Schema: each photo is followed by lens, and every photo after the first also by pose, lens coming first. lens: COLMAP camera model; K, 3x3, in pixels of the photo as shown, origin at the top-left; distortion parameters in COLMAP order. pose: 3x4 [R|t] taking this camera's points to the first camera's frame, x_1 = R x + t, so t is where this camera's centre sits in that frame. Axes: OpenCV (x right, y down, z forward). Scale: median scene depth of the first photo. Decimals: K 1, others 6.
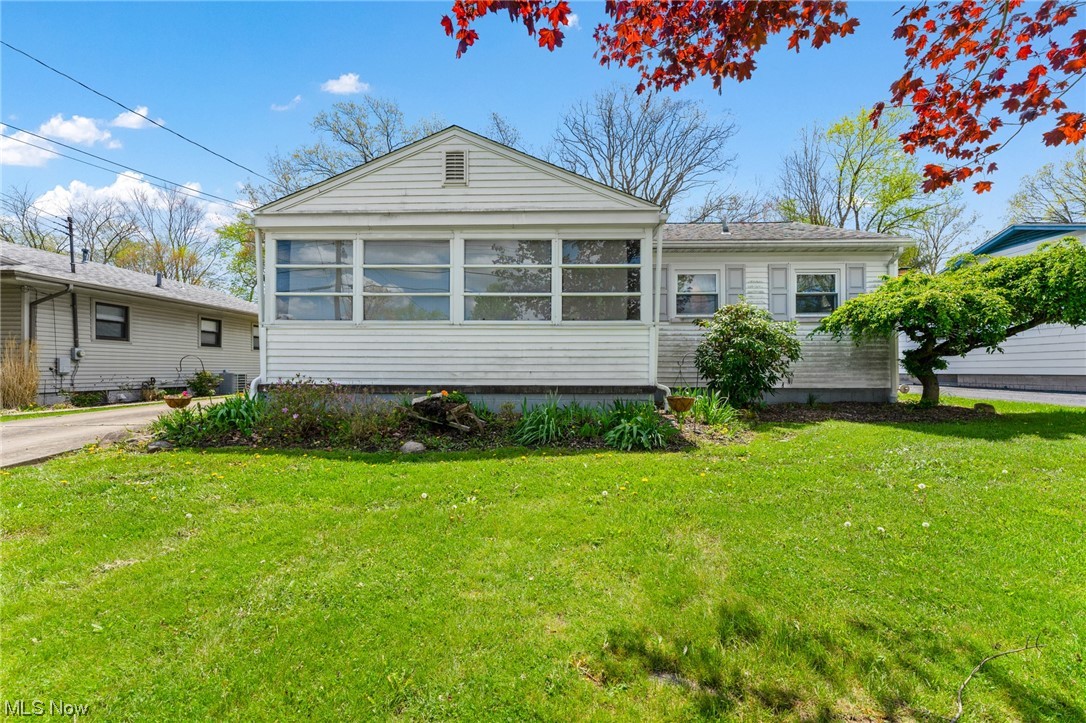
lens RADIAL K [[439.4, 0, 538.2], [0, 439.4, 357.4], [0, 0, 1]] dist [-0.002008, -0.000369]
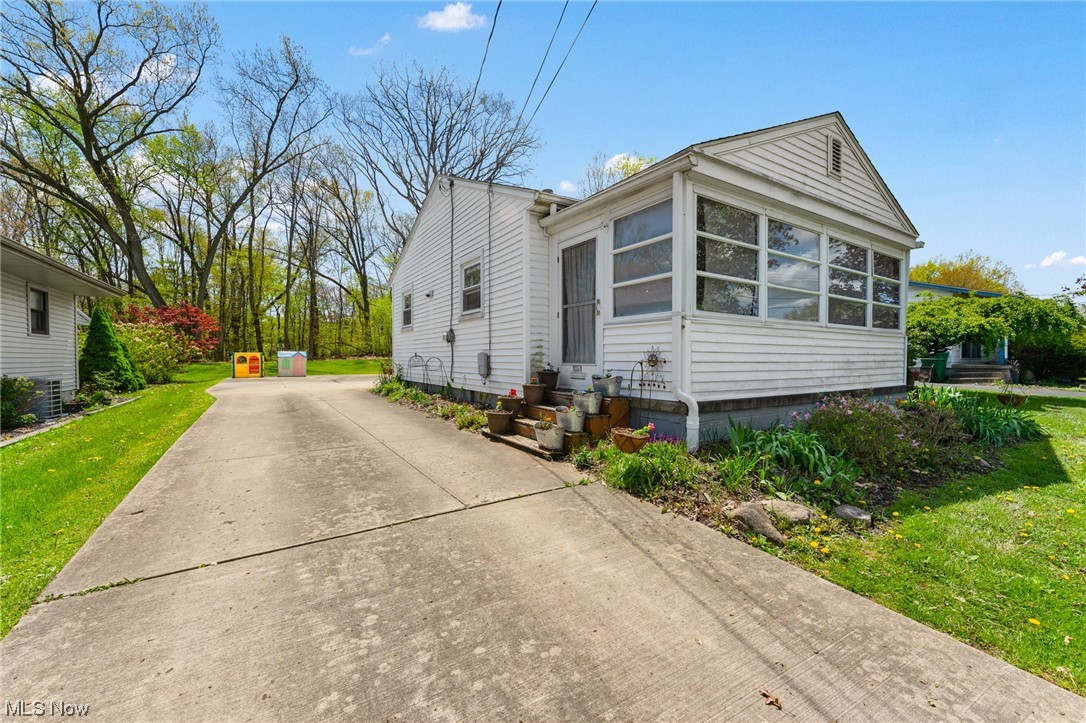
lens RADIAL K [[439.4, 0, 538.2], [0, 439.4, 357.4], [0, 0, 1]] dist [-0.002008, -0.000369]
pose [[0.824462, -0.000408, 0.565917, -1.204931], [-0.003704, 0.999974, 0.006116, -0.013532], [-0.565905, -0.007138, 0.824440, 0.573728]]
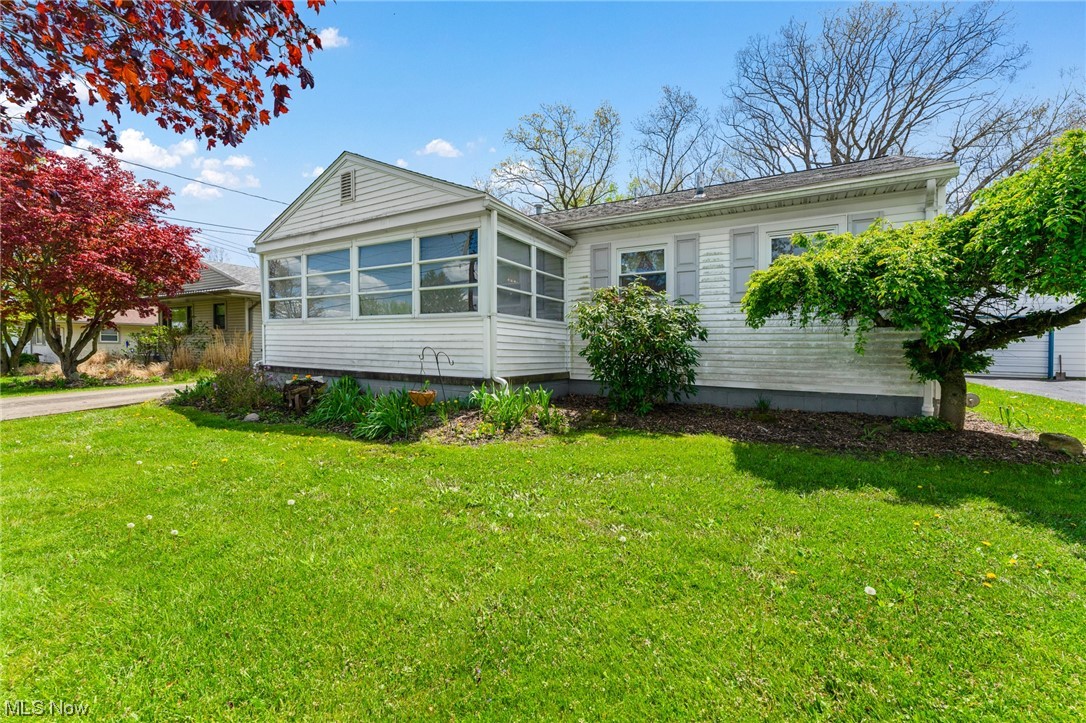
lens RADIAL K [[439.4, 0, 538.2], [0, 439.4, 357.4], [0, 0, 1]] dist [-0.002008, -0.000369]
pose [[0.875996, 0.019928, -0.481906, 0.821711], [-0.001796, 0.999274, 0.038059, -0.018798], [0.482314, -0.032474, 0.875396, 0.195062]]
